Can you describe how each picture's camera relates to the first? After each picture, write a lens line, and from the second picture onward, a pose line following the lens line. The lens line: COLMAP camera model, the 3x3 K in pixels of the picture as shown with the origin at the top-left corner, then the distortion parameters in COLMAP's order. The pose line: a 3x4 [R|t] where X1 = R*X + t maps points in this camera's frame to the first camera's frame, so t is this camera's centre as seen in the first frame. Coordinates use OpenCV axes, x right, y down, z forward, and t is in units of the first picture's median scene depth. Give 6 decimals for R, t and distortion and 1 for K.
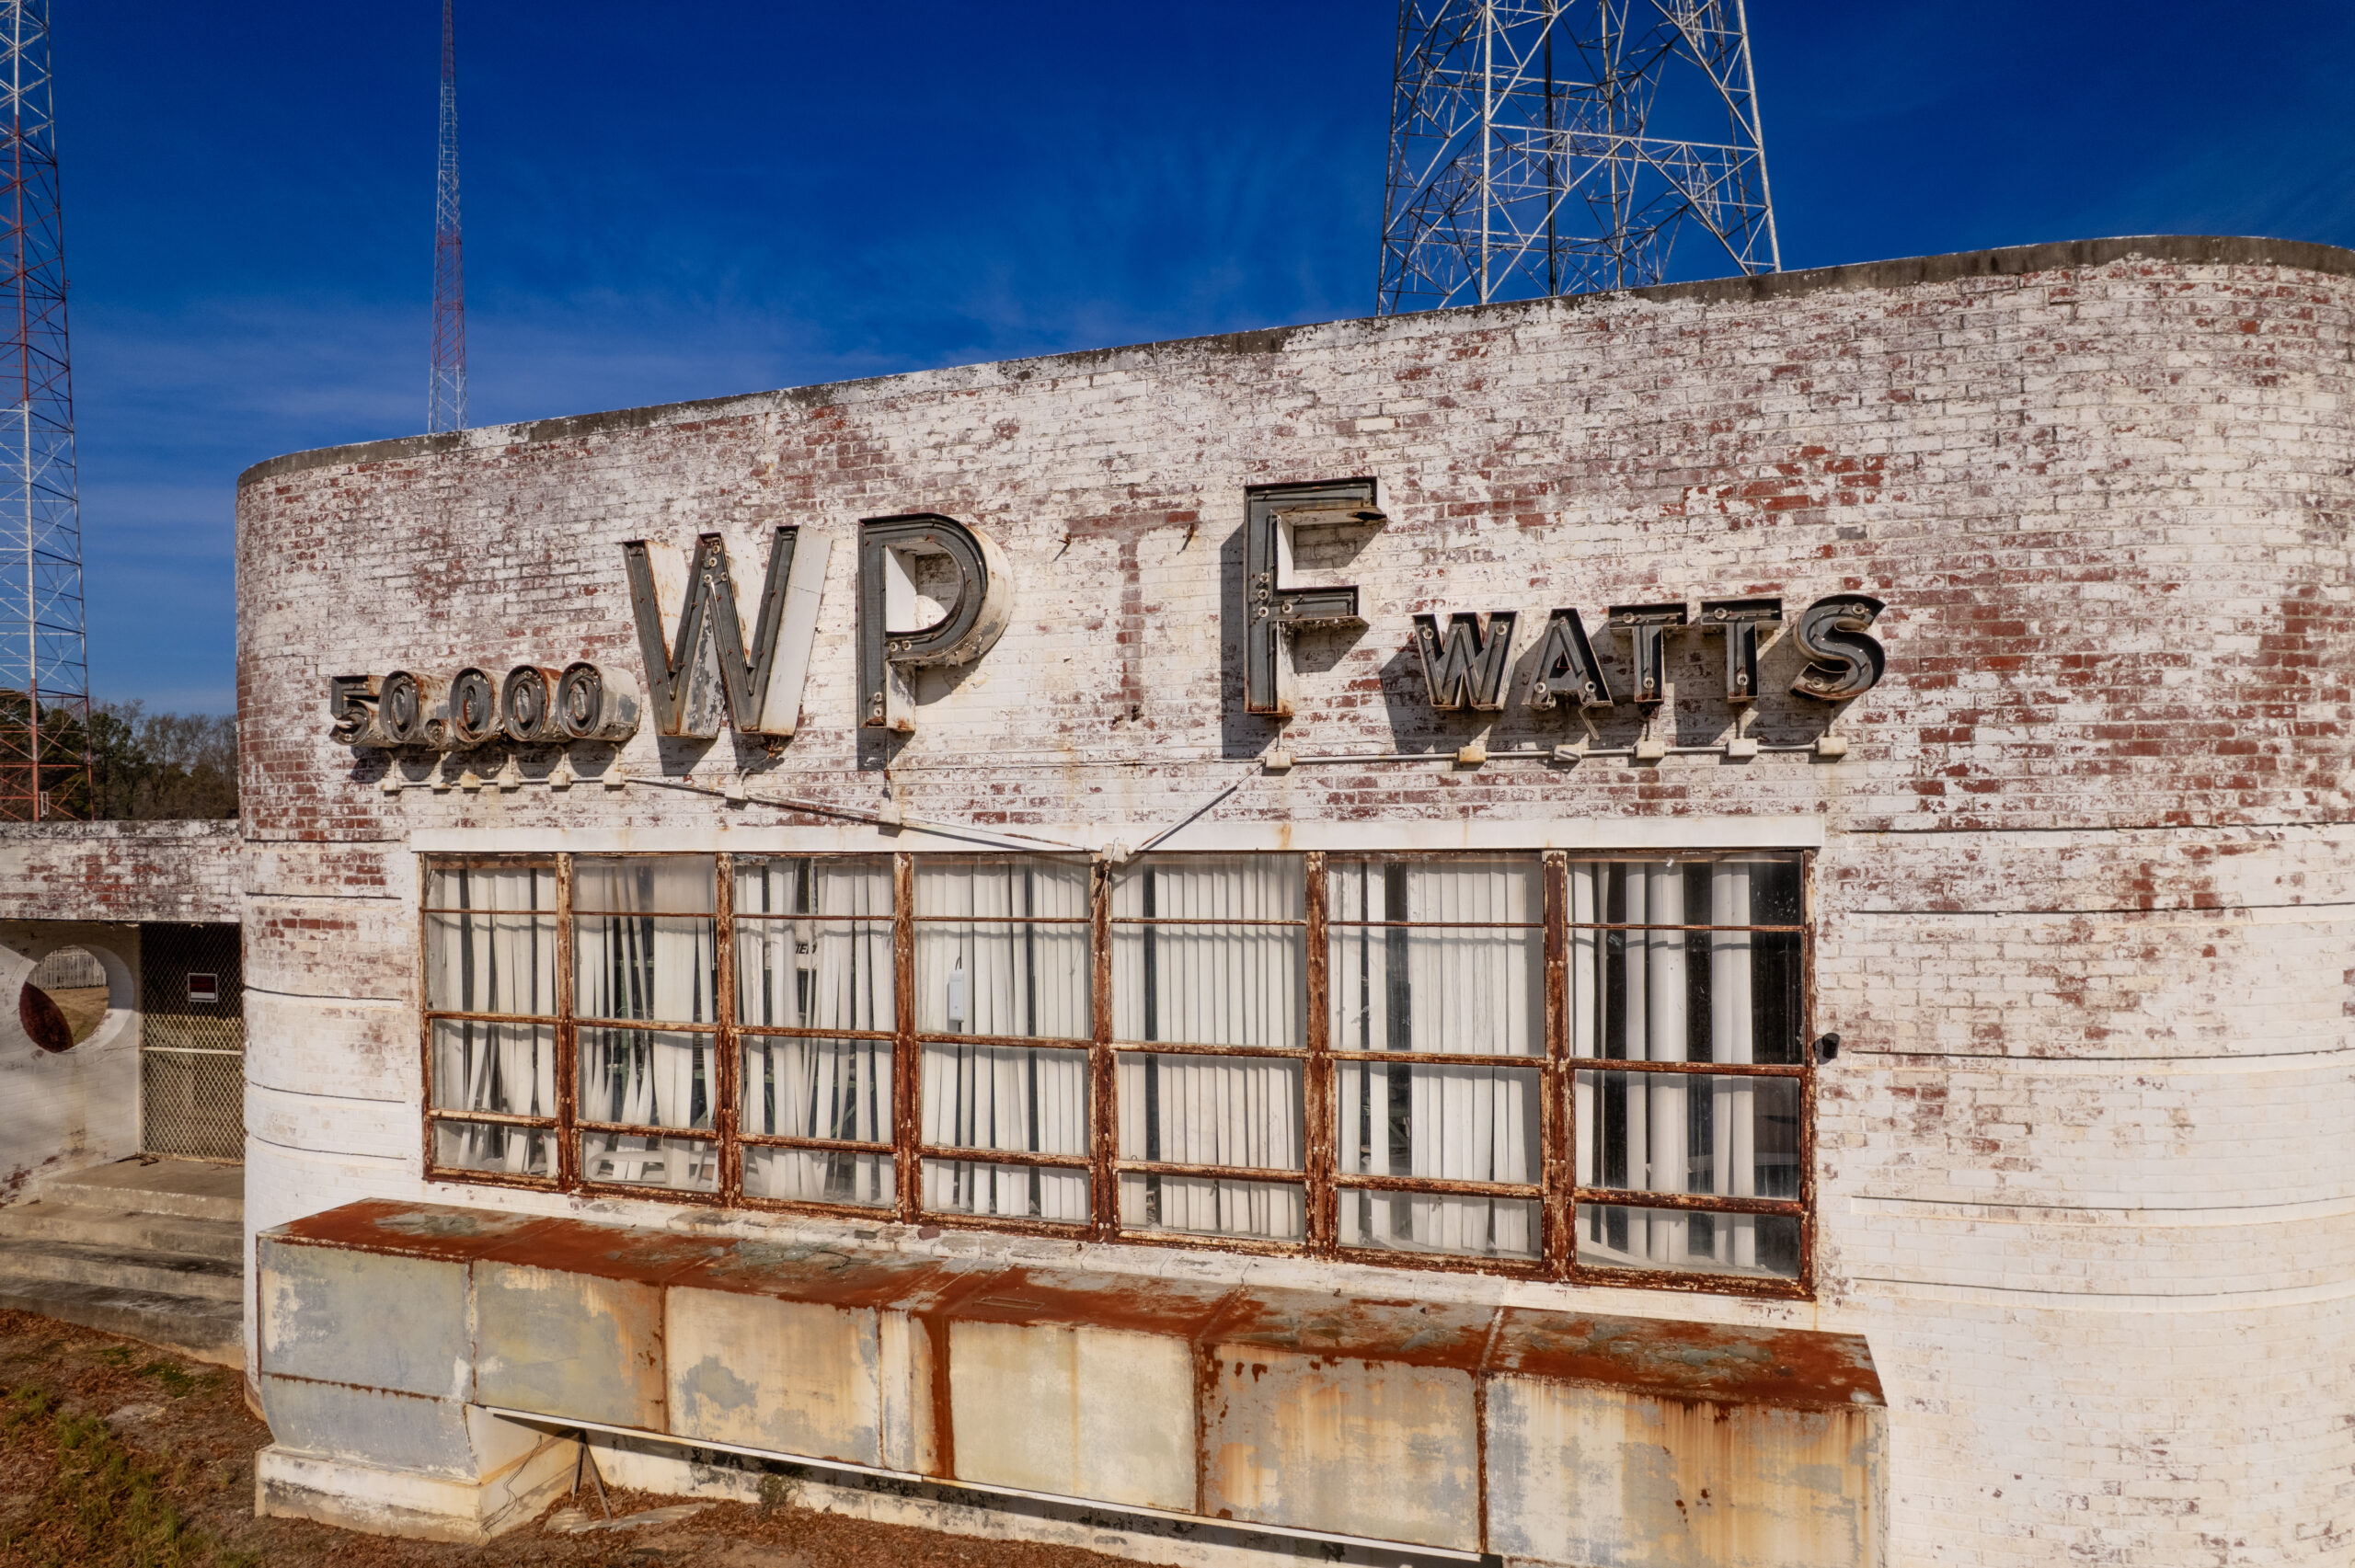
lens RADIAL K [[1517.2, 0, 1173.8], [0, 1517.2, 799.9], [0, 0, 1]] dist [-0.081637, 0.077843]
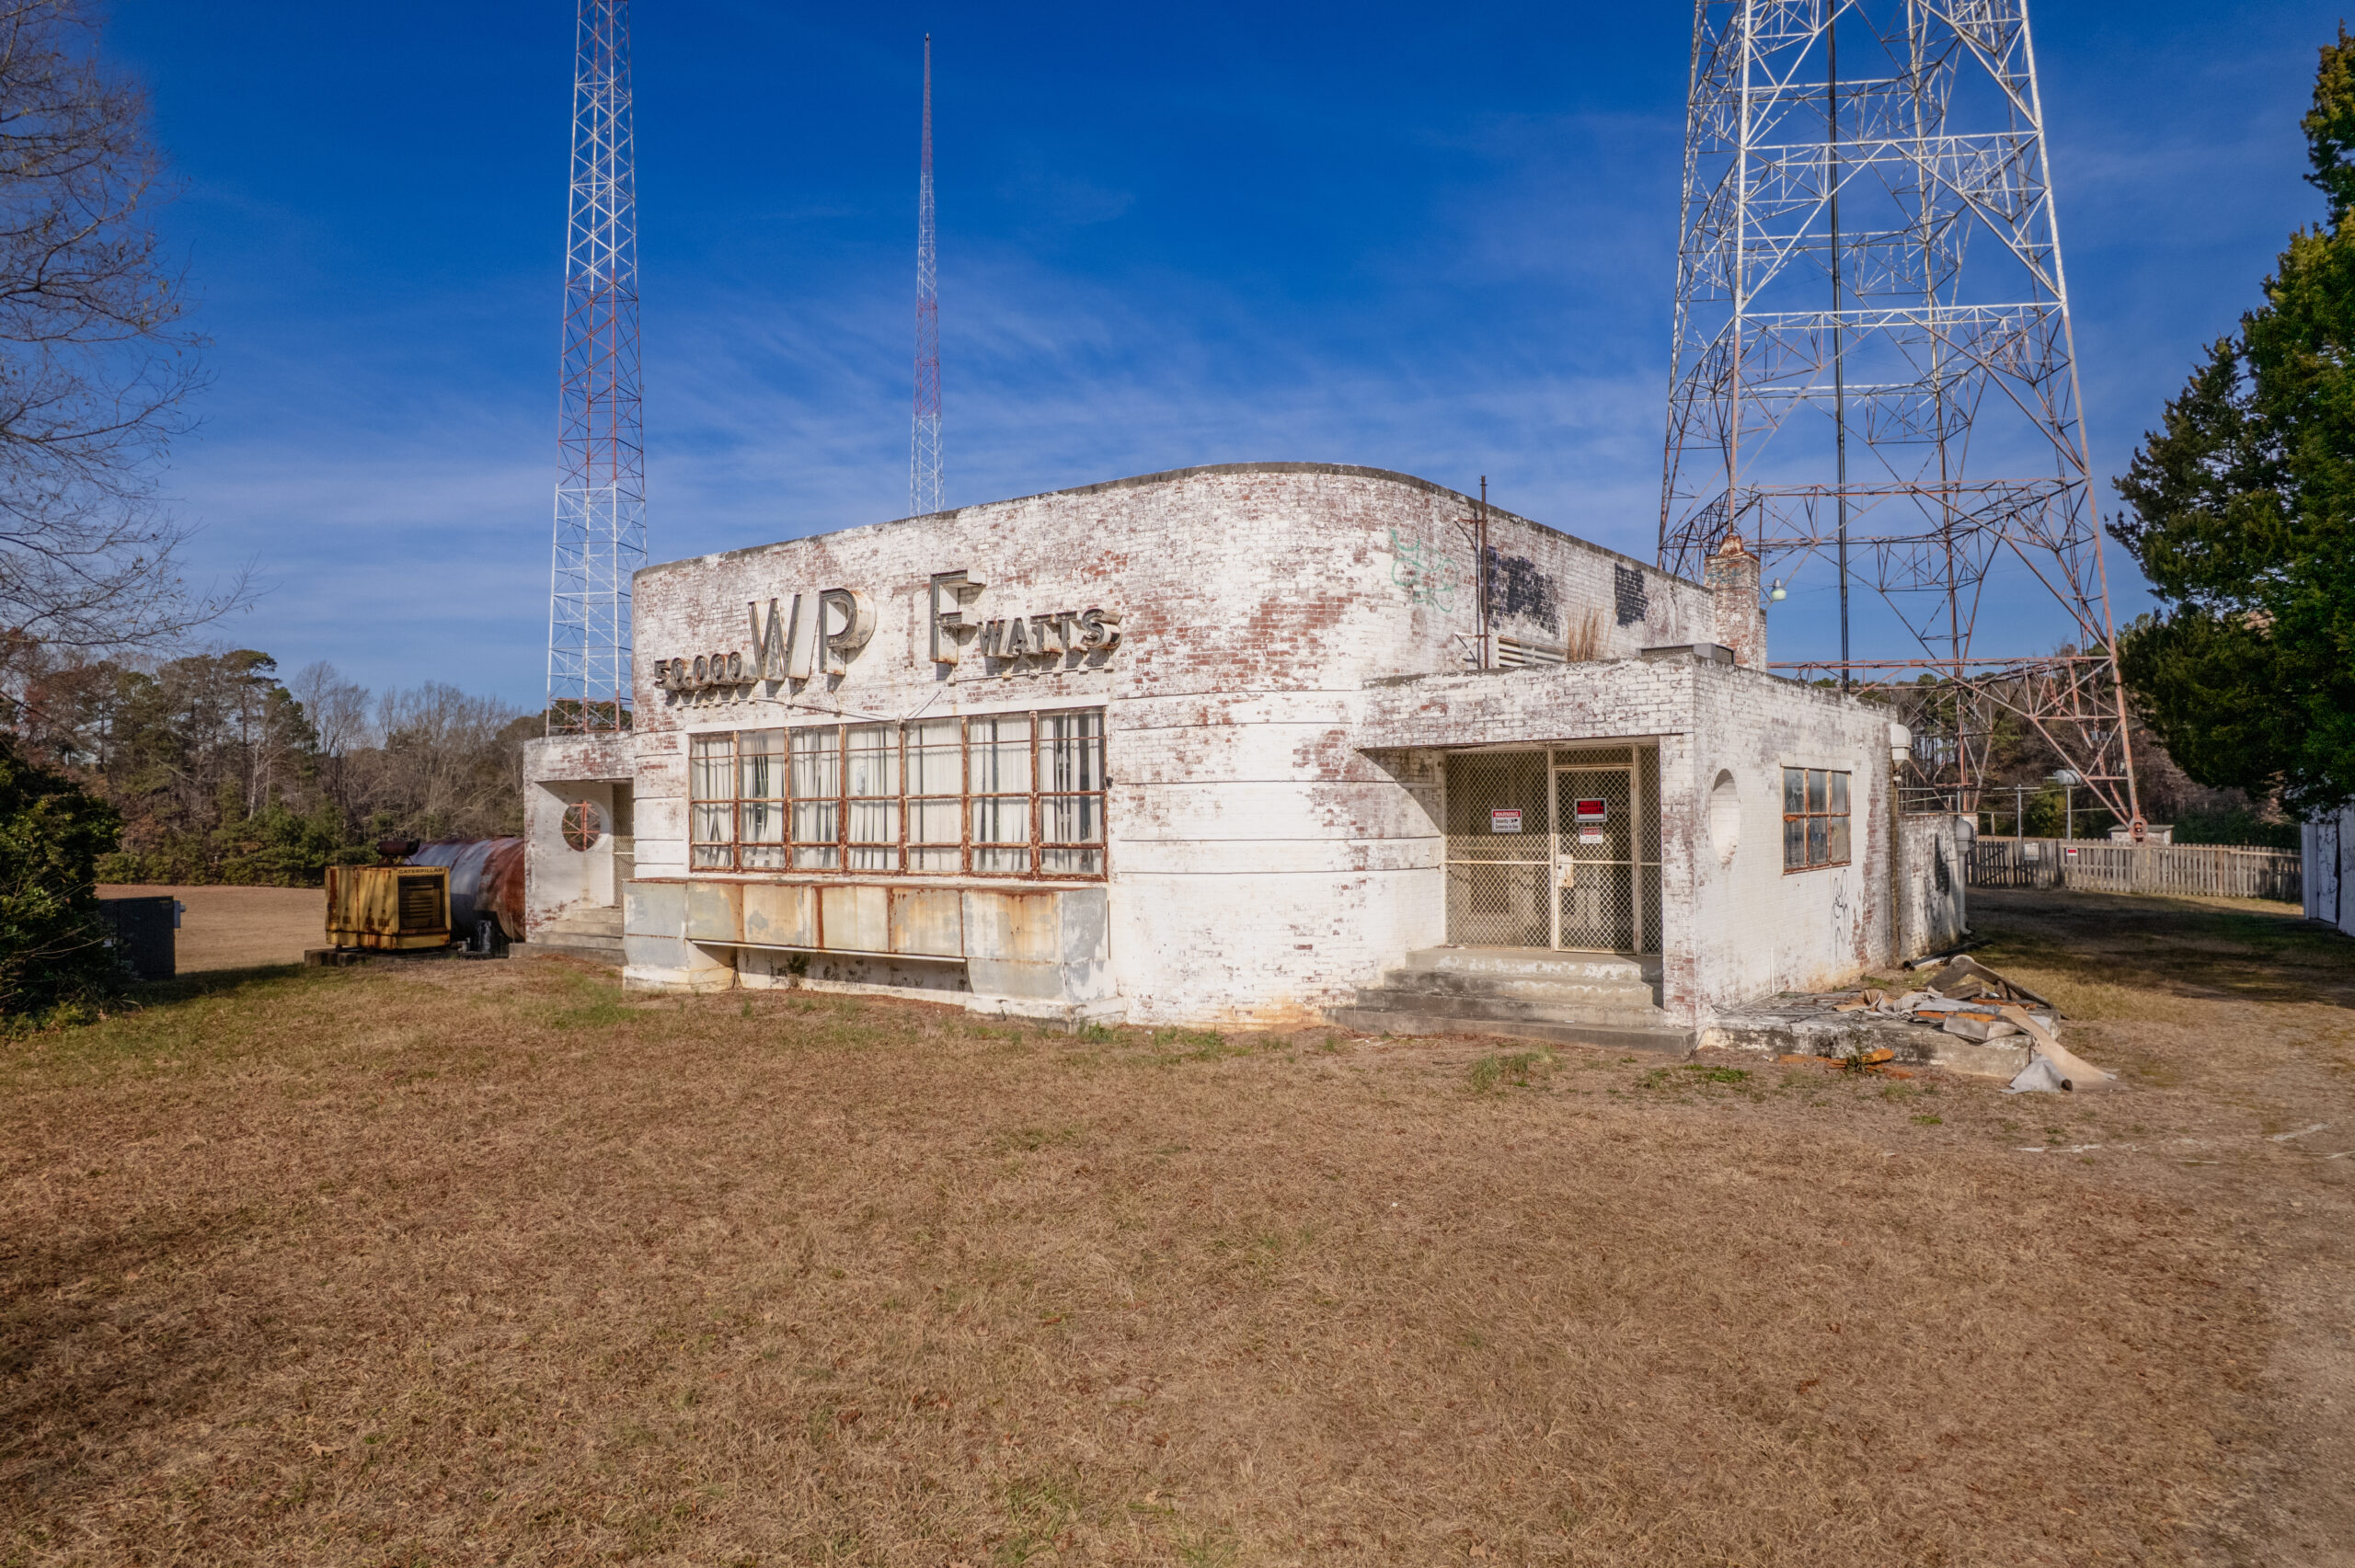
lens RADIAL K [[1523.7, 0, 1174.6], [0, 1523.7, 797.7], [0, 0, 1]] dist [-0.055578, 0.035194]
pose [[0.951589, -0.001116, -0.307372, 1.209090], [0.000877, 0.999999, -0.000915, 0.173478], [0.307373, 0.000601, 0.951589, -1.316378]]
